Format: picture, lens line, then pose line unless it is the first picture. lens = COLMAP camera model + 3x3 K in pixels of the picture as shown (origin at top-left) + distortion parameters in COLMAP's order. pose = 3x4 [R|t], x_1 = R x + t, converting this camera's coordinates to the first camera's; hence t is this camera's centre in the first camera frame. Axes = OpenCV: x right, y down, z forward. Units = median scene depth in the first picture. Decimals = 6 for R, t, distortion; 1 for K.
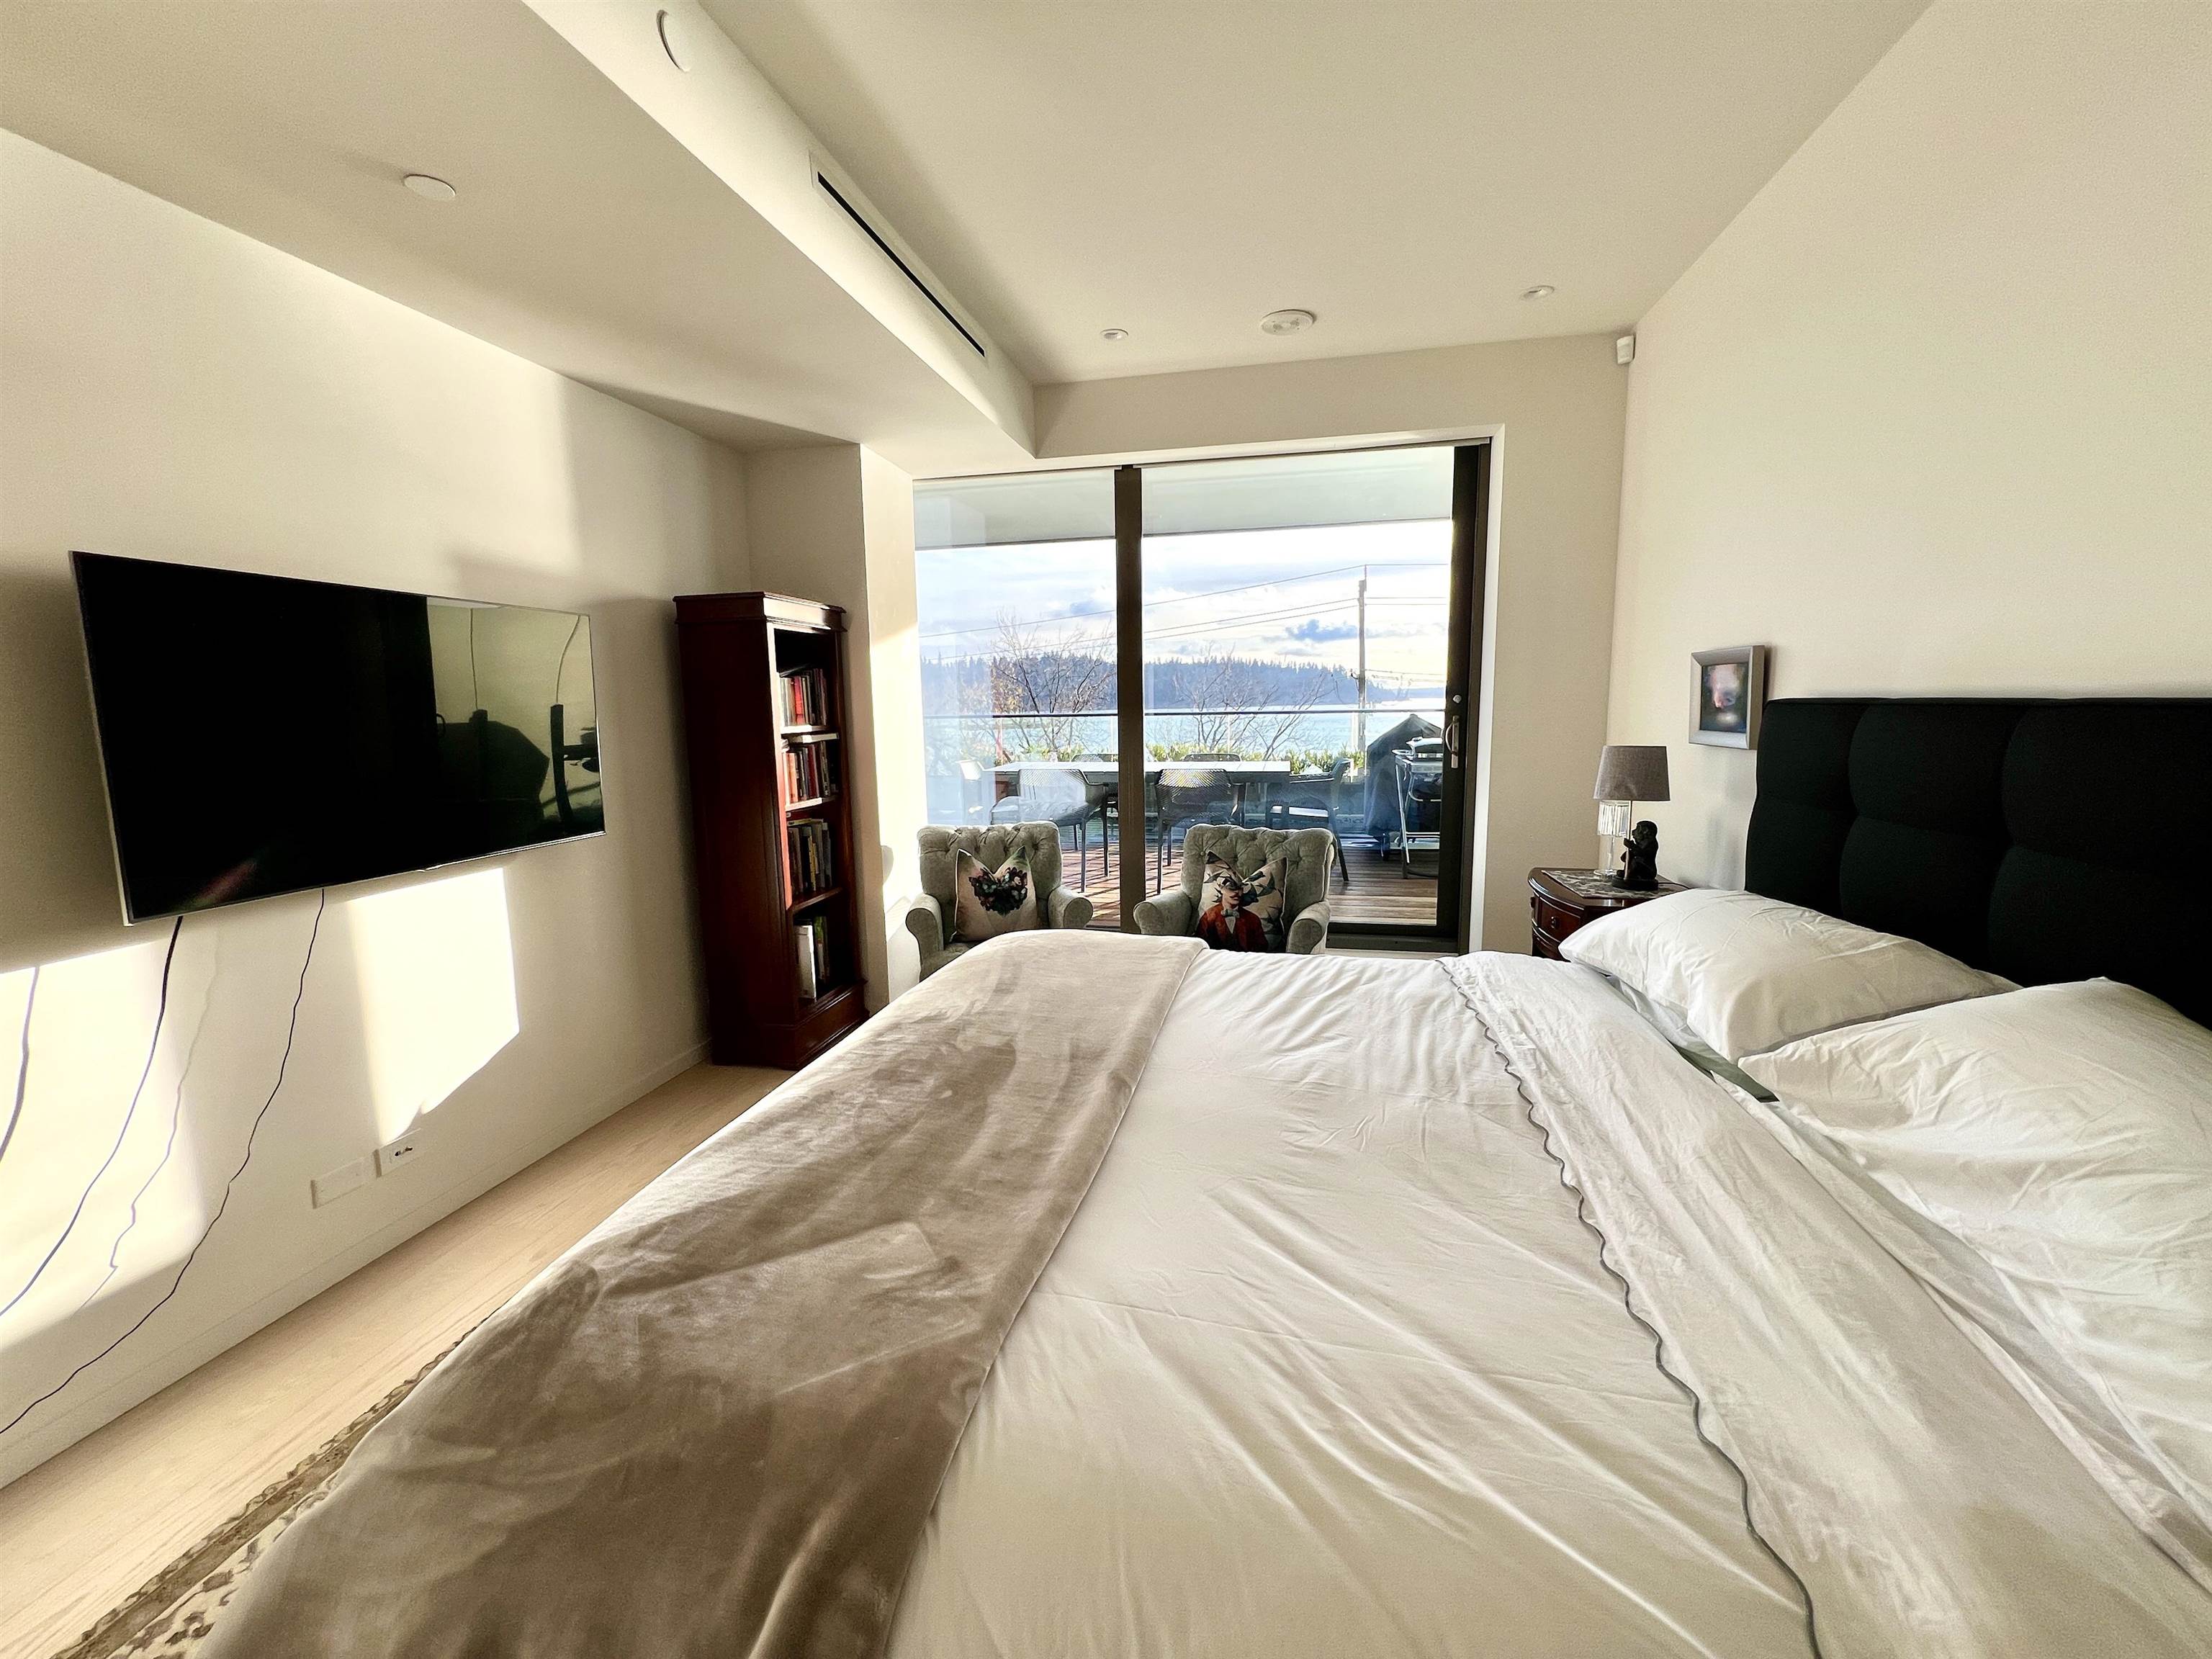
lens RADIAL K [[890.0, 0, 1109.2], [0, 890.0, 834.2], [0, 0, 1]] dist [-0.005597, 0.001432]
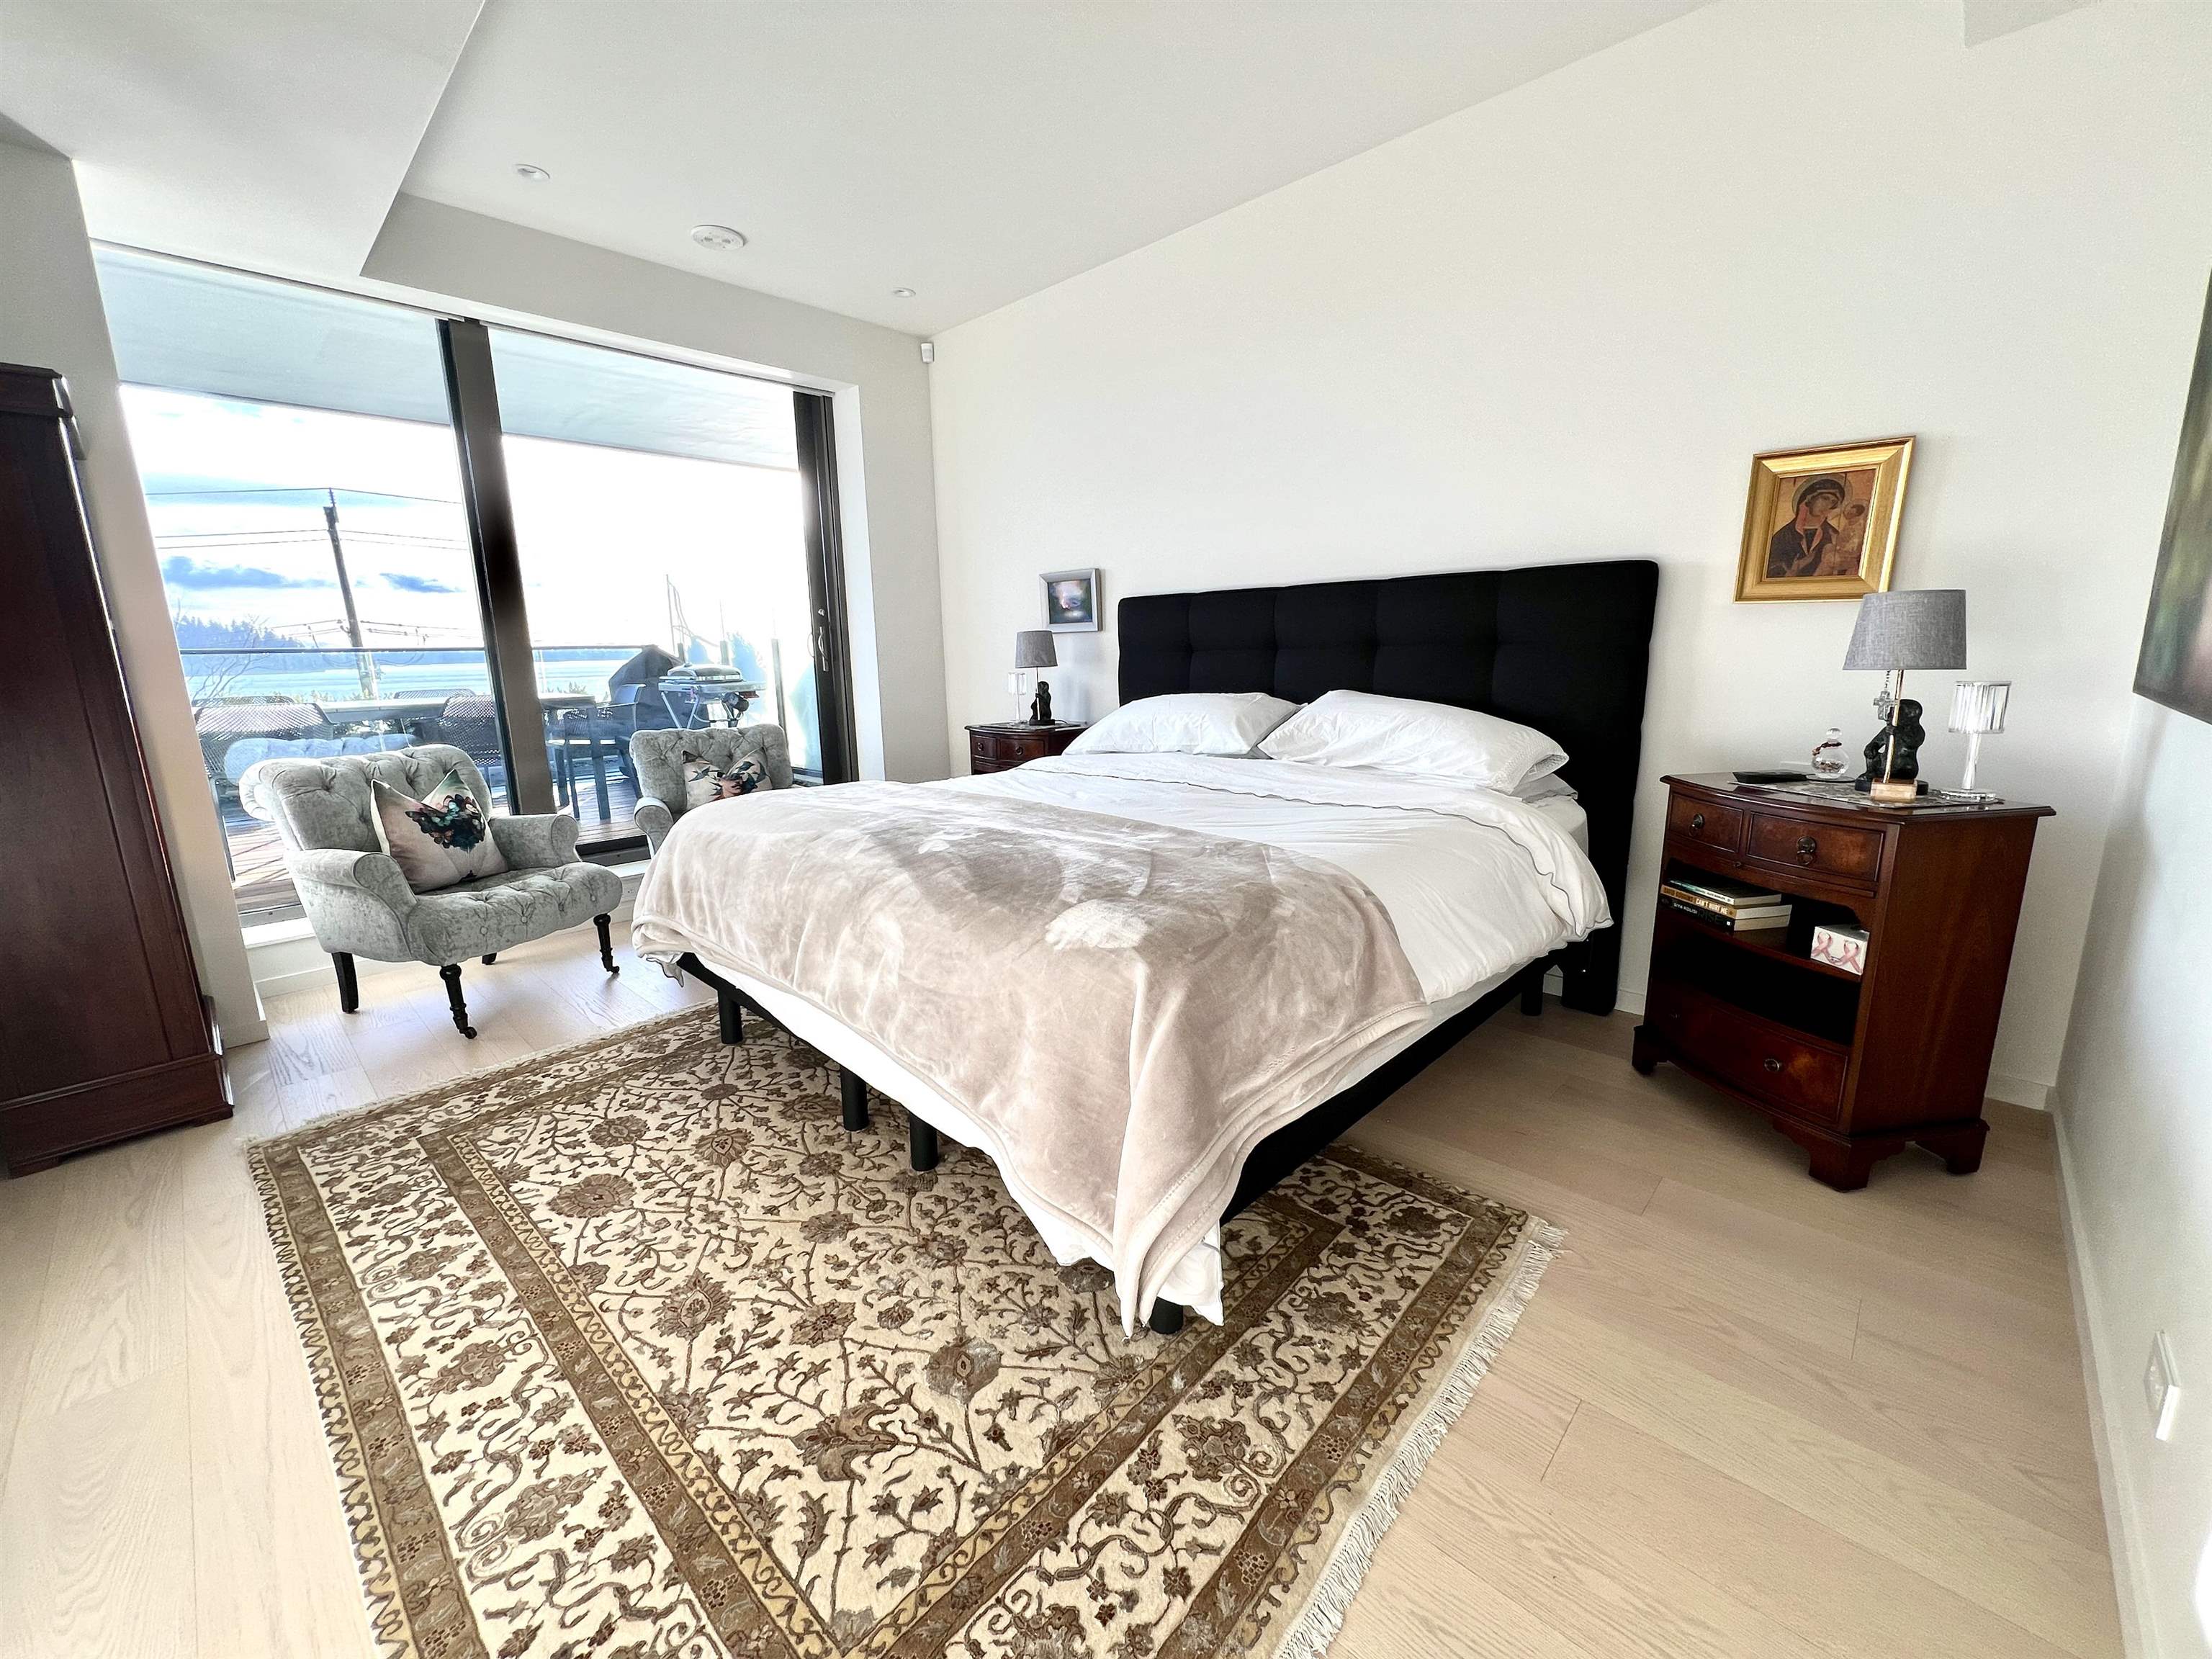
lens RADIAL K [[890.0, 0, 1113.7], [0, 890.0, 834.9], [0, 0, 1]] dist [-0.005597, 0.001432]
pose [[0.517121, -0.168008, 0.839261, -0.552659], [0.137893, 0.984090, 0.112036, 0.074649], [-0.844731, 0.057792, 0.532061, 0.067774]]
